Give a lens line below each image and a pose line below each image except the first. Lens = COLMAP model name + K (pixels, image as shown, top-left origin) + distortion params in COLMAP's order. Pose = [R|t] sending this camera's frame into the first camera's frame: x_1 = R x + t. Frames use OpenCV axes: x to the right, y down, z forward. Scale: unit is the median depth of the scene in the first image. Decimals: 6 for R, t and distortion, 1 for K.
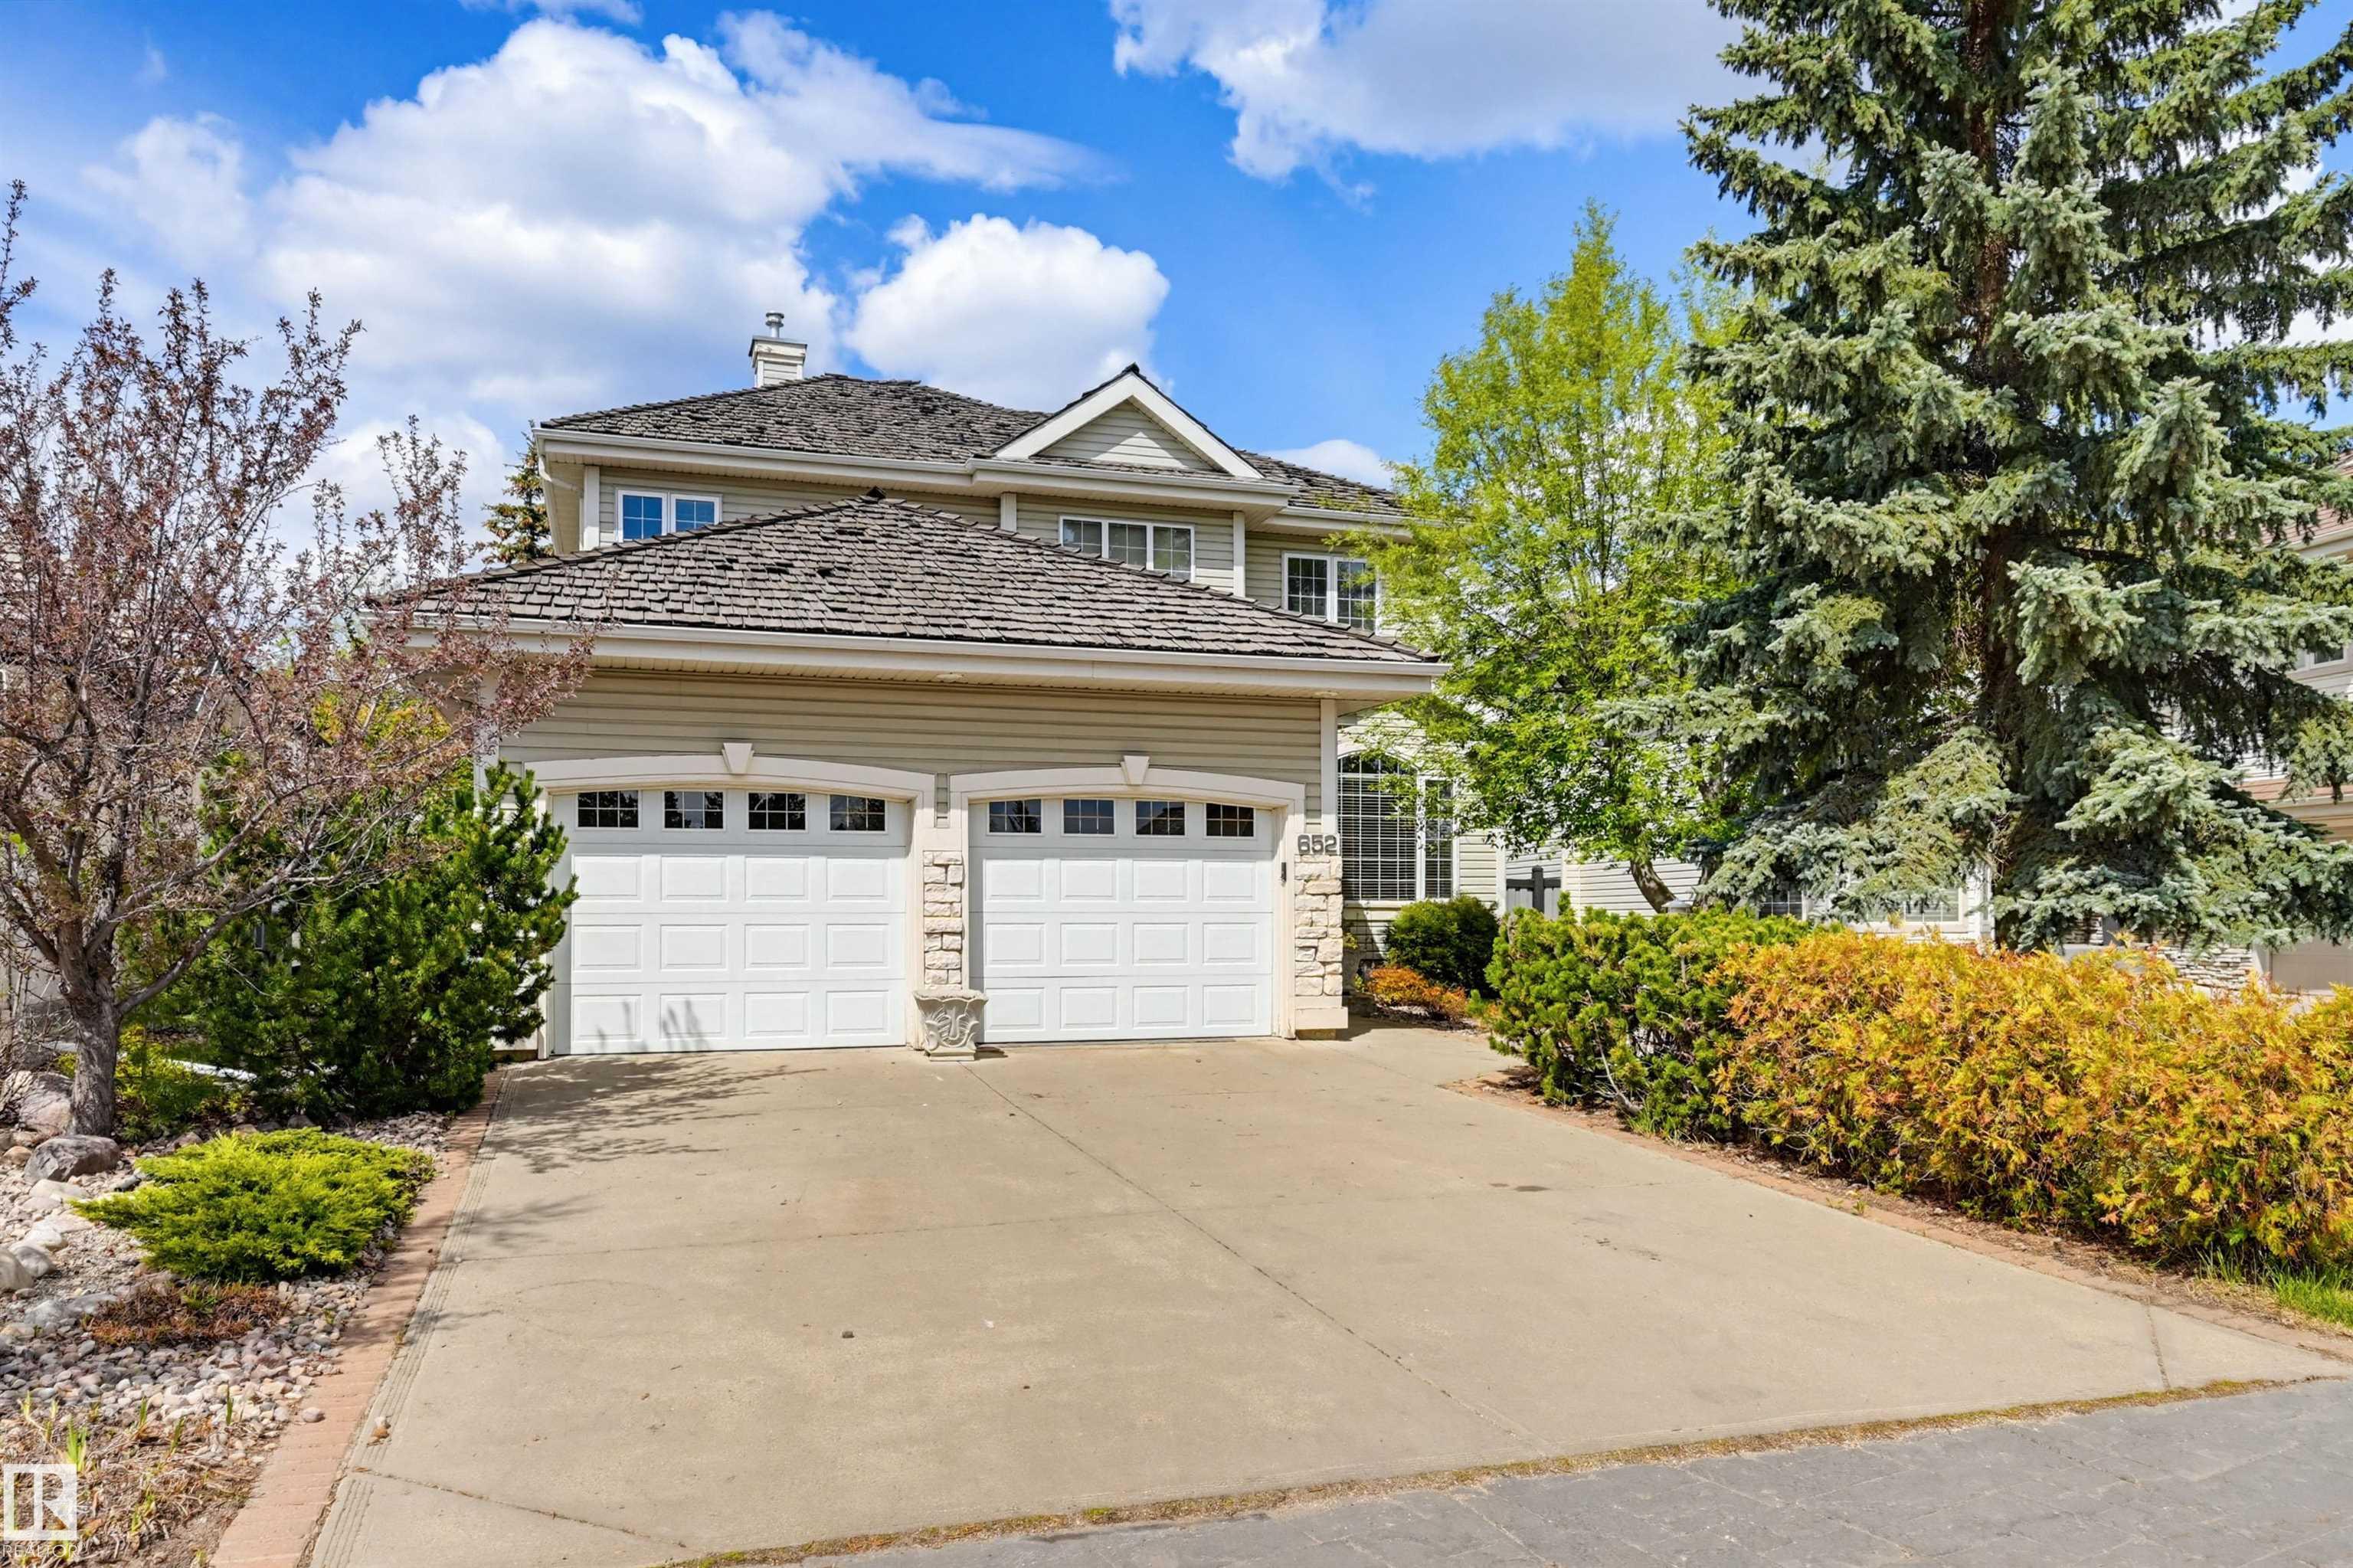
lens RADIAL K [[1528.7, 0, 1176.5], [0, 1528.7, 784.0], [0, 0, 1]] dist [0.001985, -0.001165]
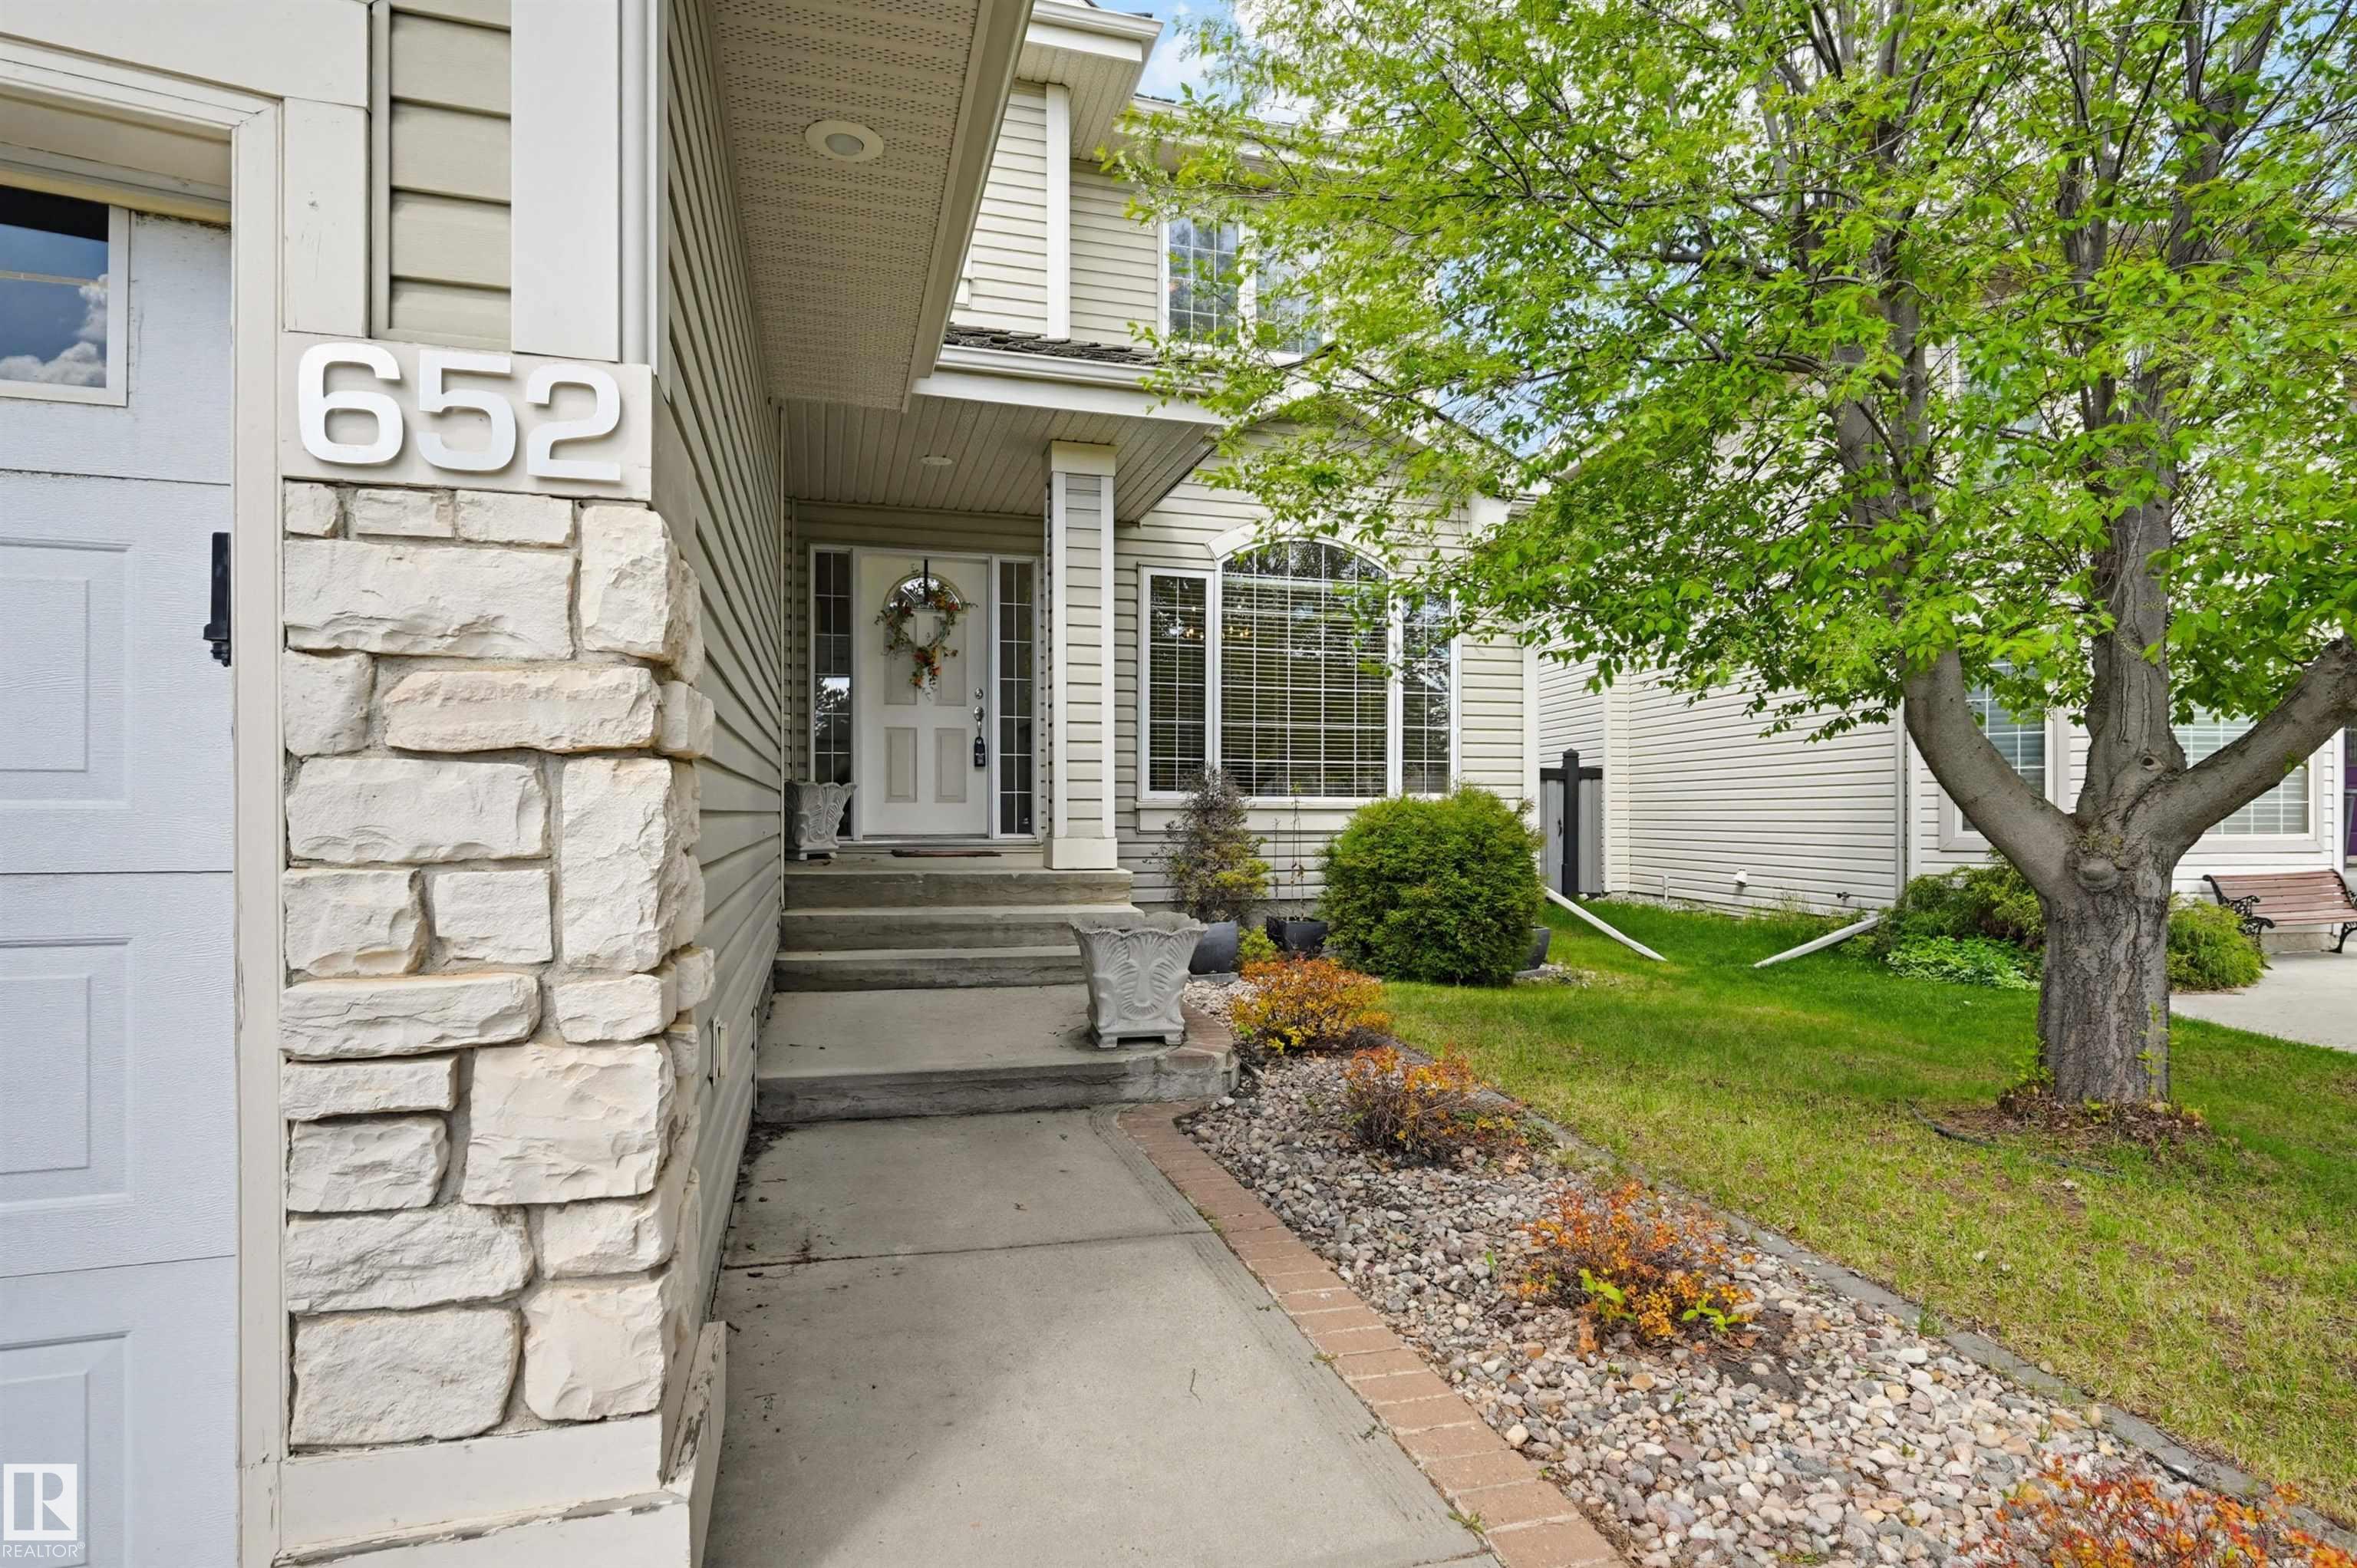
lens RADIAL K [[1303.2, 0, 1178.5], [0, 1303.2, 784.0], [0, 0, 1]] dist [0.000007, -0.000123]
pose [[0.999427, -0.000443, -0.033837, 0.169288], [0.002666, 0.997837, 0.065679, 0.068785], [0.033735, -0.065732, 0.997267, 0.899660]]
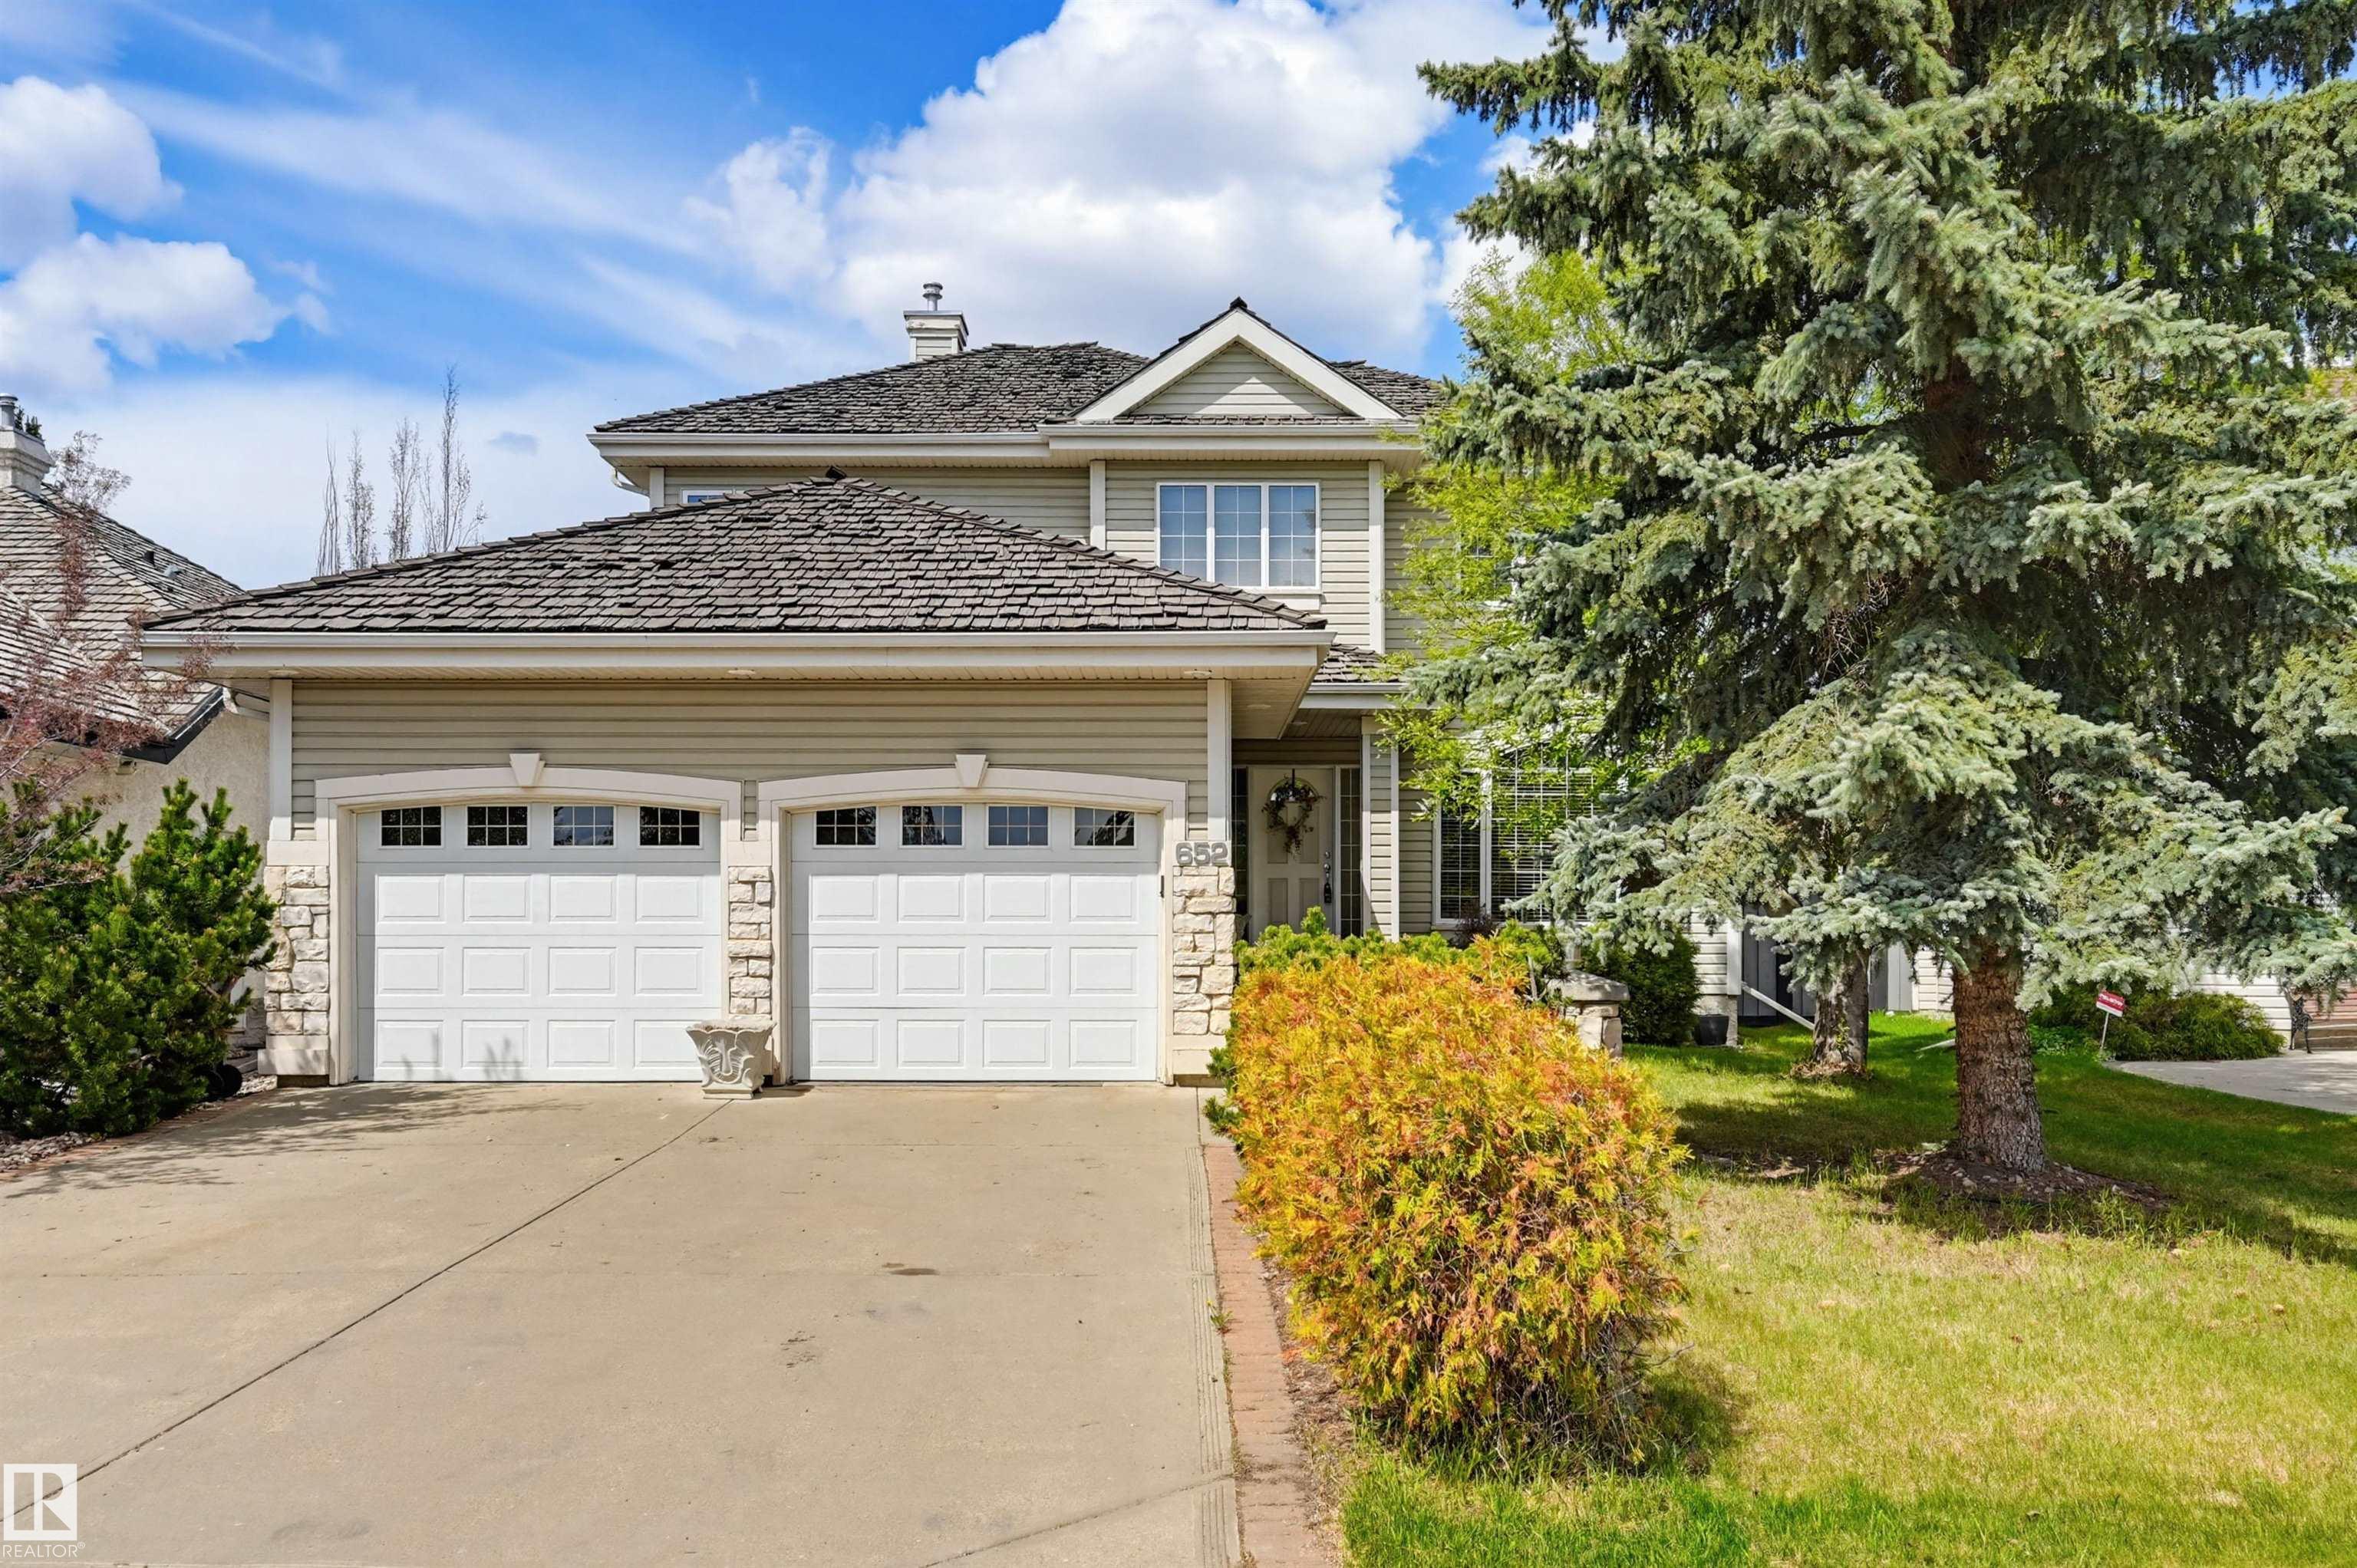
lens RADIAL K [[1727.0, 0, 1185.9], [0, 1727.0, 822.3], [0, 0, 1]] dist [-0.002824, -0.001344]
pose [[0.955525, -0.018600, -0.294323, 0.372895], [0.023648, 0.999628, 0.013602, 0.009512], [0.293960, -0.019957, 0.955609, 0.097706]]
